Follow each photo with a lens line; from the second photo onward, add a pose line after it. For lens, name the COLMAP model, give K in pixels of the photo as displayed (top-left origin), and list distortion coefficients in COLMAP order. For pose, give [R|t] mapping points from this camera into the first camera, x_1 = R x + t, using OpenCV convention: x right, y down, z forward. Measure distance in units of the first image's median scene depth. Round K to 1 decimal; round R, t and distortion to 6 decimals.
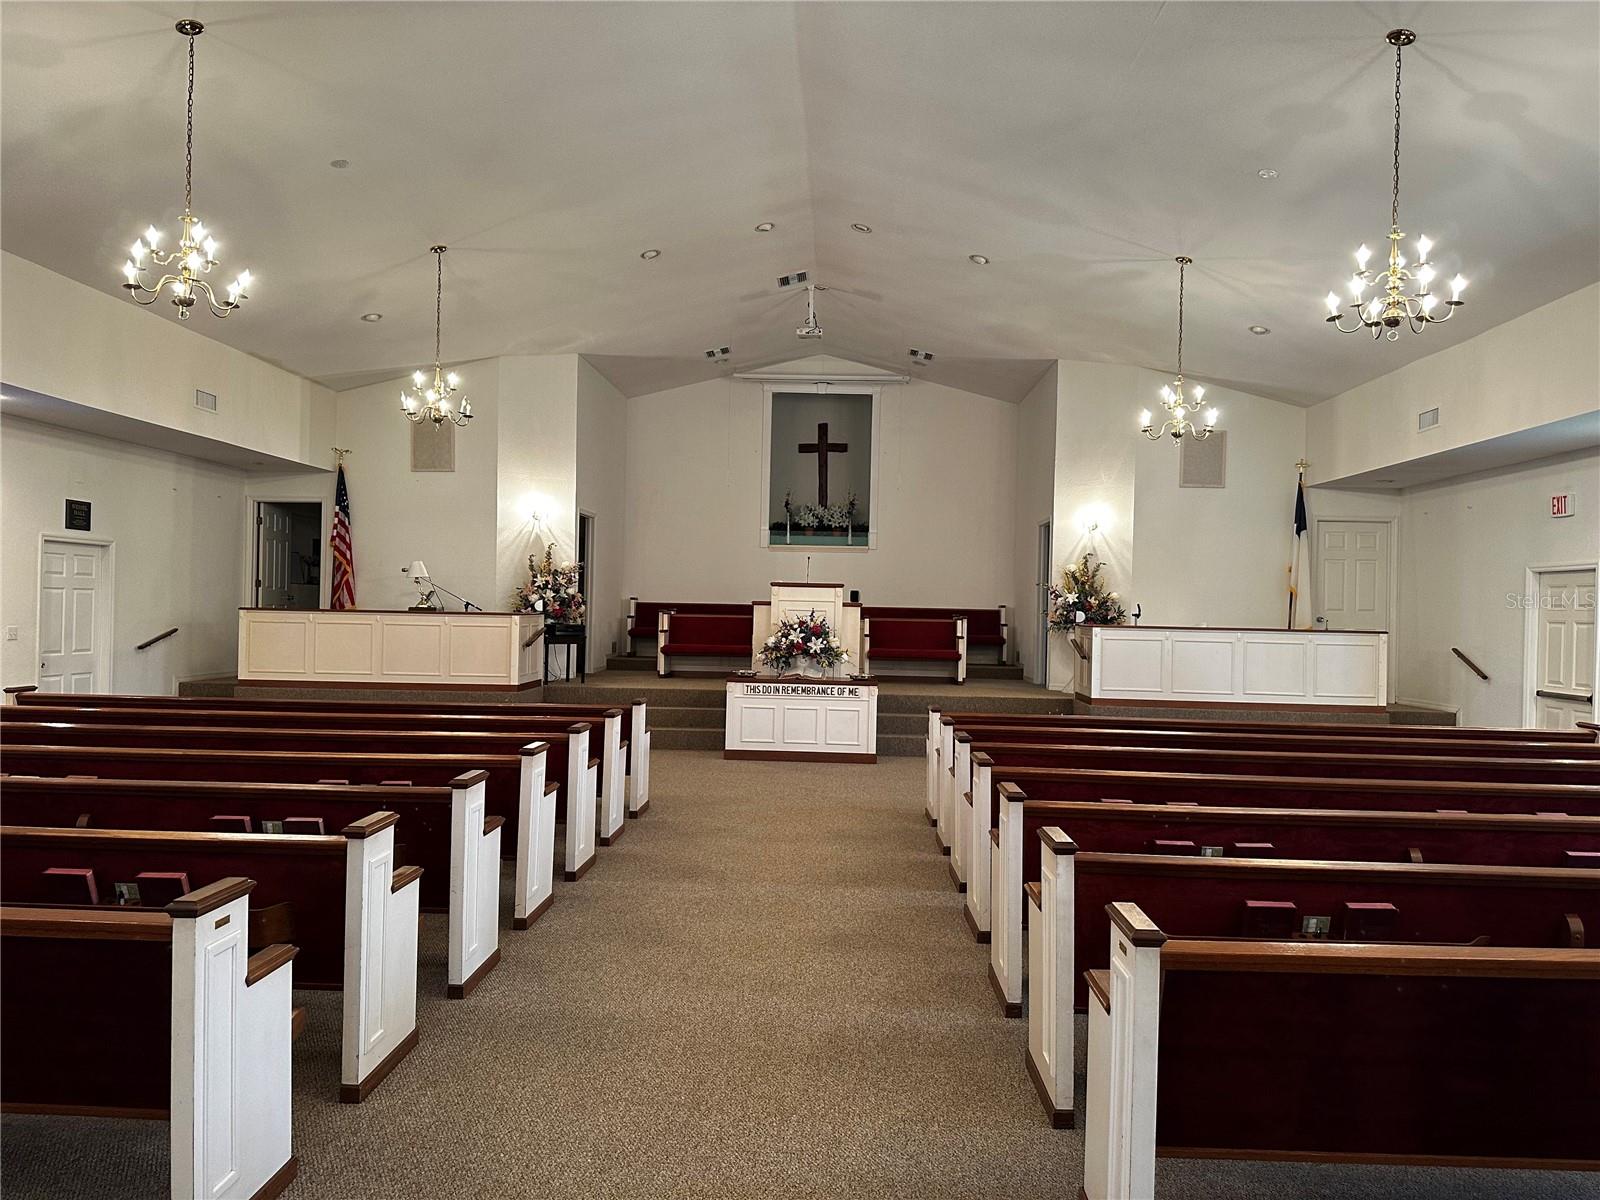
lens RADIAL K [[1128.8, 0, 800.4], [0, 1128.8, 601.7], [0, 0, 1]] dist [-0.000269, -0.000034]
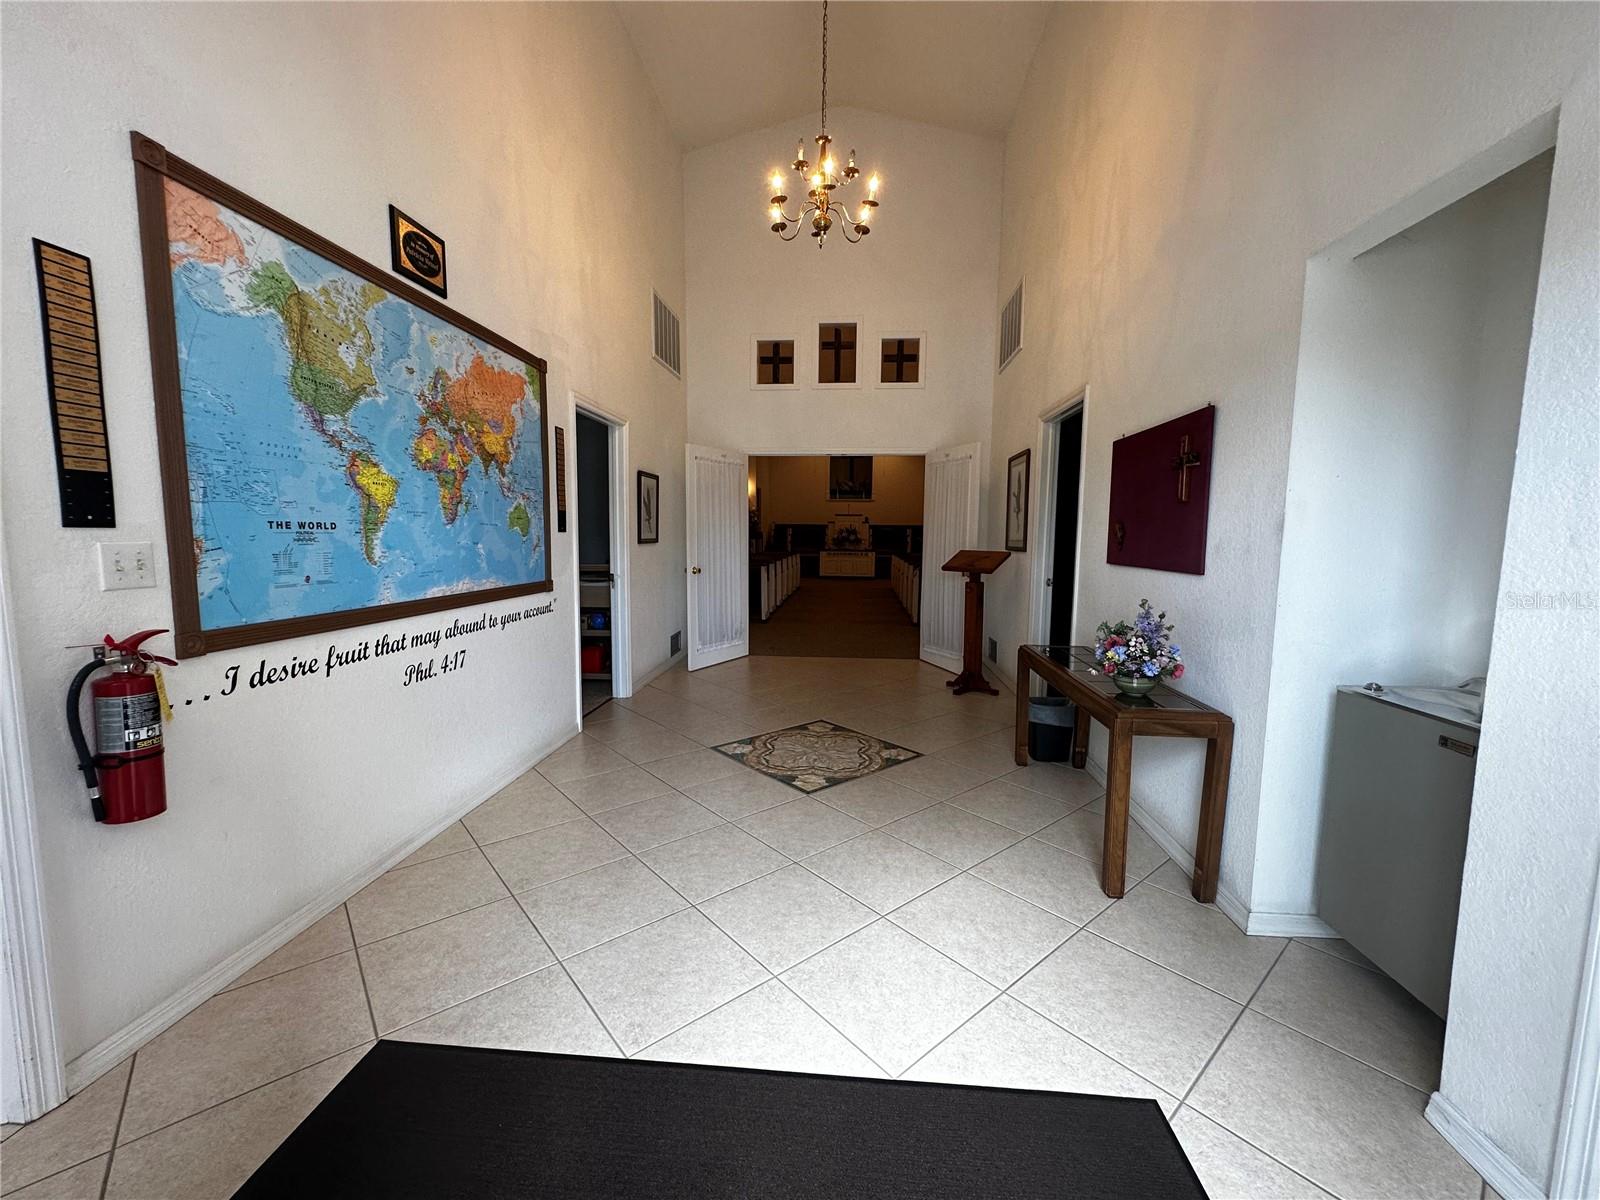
lens RADIAL K [[640.5, 0, 798.9], [0, 640.5, 598.6], [0, 0, 1]] dist [-0.001742, -0.000084]
pose [[0.998676, -0.003139, -0.051341, -0.034913], [0.008427, 0.994633, 0.103119, 0.024584], [0.050741, -0.103415, 0.993343, -0.523249]]
